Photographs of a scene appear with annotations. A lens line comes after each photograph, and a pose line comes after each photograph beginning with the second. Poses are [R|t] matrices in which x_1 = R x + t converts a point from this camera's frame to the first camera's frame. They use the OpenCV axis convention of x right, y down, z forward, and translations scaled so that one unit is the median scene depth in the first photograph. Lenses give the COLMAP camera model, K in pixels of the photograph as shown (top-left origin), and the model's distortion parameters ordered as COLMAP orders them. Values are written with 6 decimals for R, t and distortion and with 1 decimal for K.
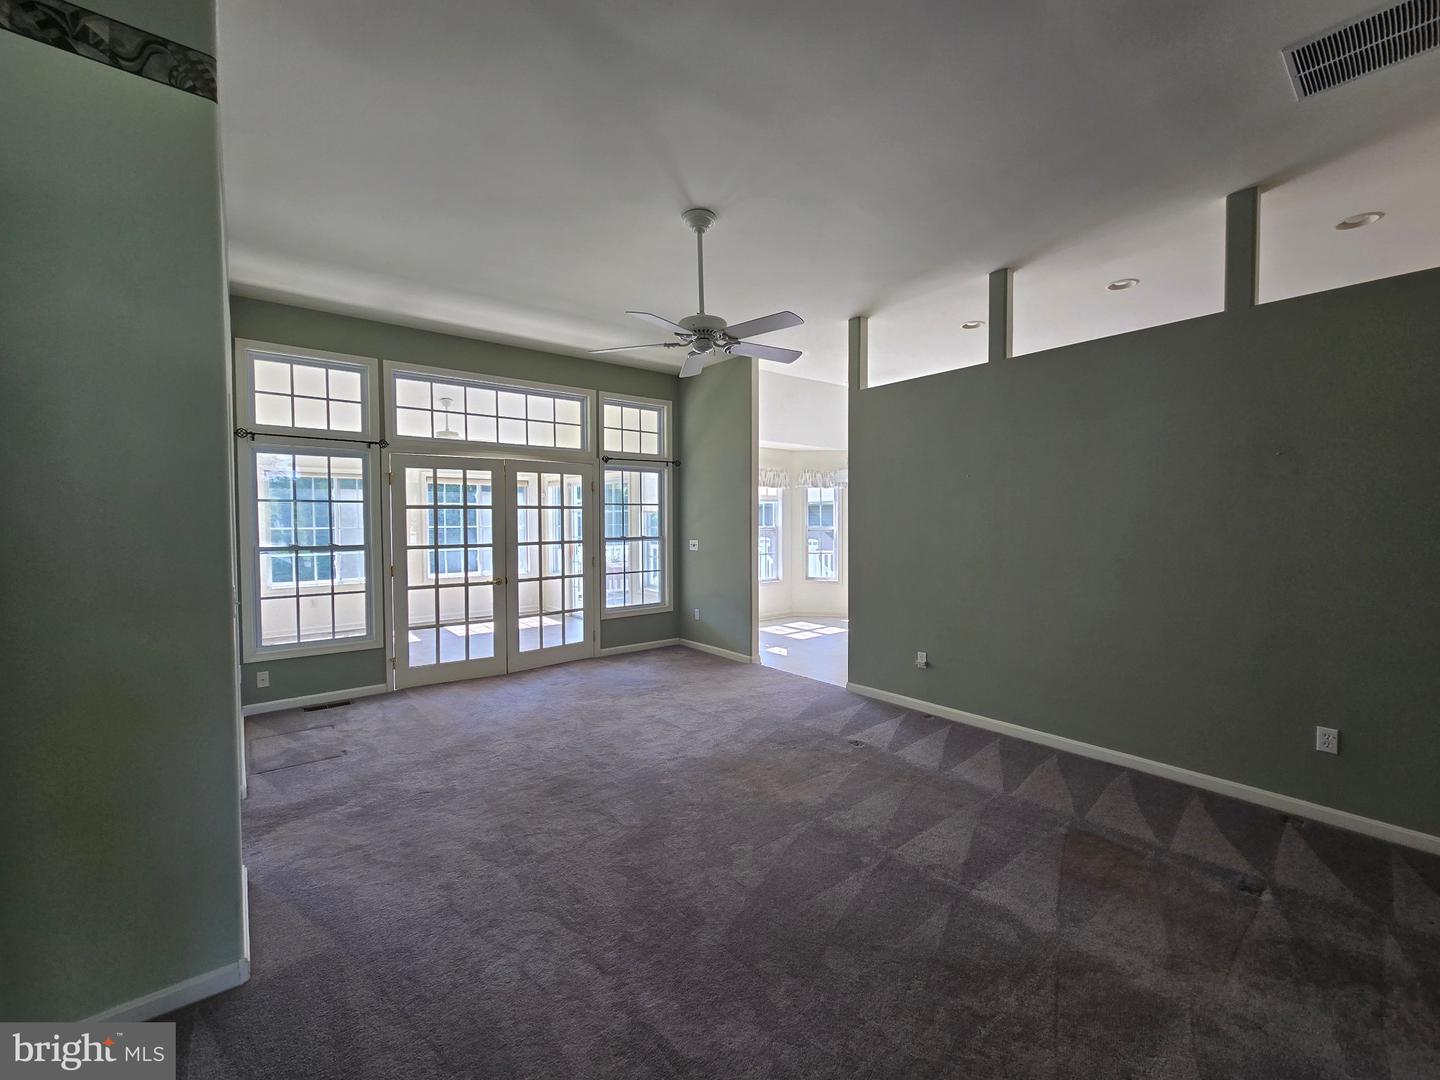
lens RADIAL K [[595.6, 0, 725.4], [0, 595.6, 542.5], [0, 0, 1]] dist [-0.003886, 0.002089]
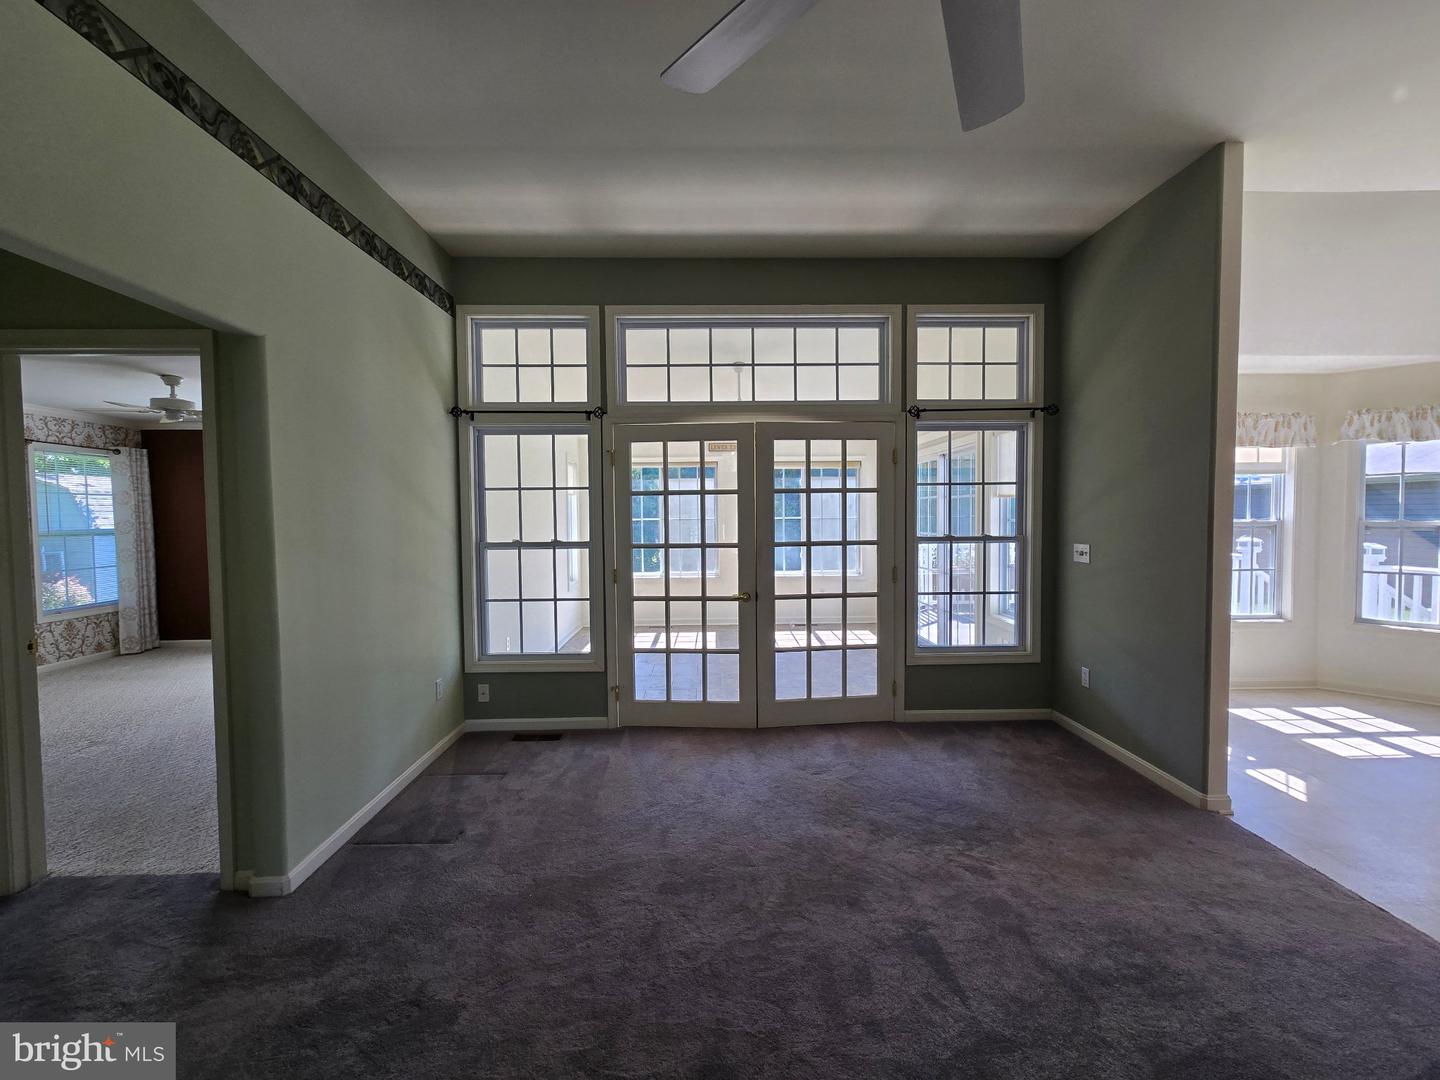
lens RADIAL K [[595.6, 0, 720.8], [0, 595.6, 536.1], [0, 0, 1]] dist [-0.003886, 0.002089]
pose [[0.788997, 0.020687, -0.614048, 0.032115], [-0.017760, 0.999783, 0.010862, -0.016442], [0.614140, 0.002335, 0.789194, 0.494112]]
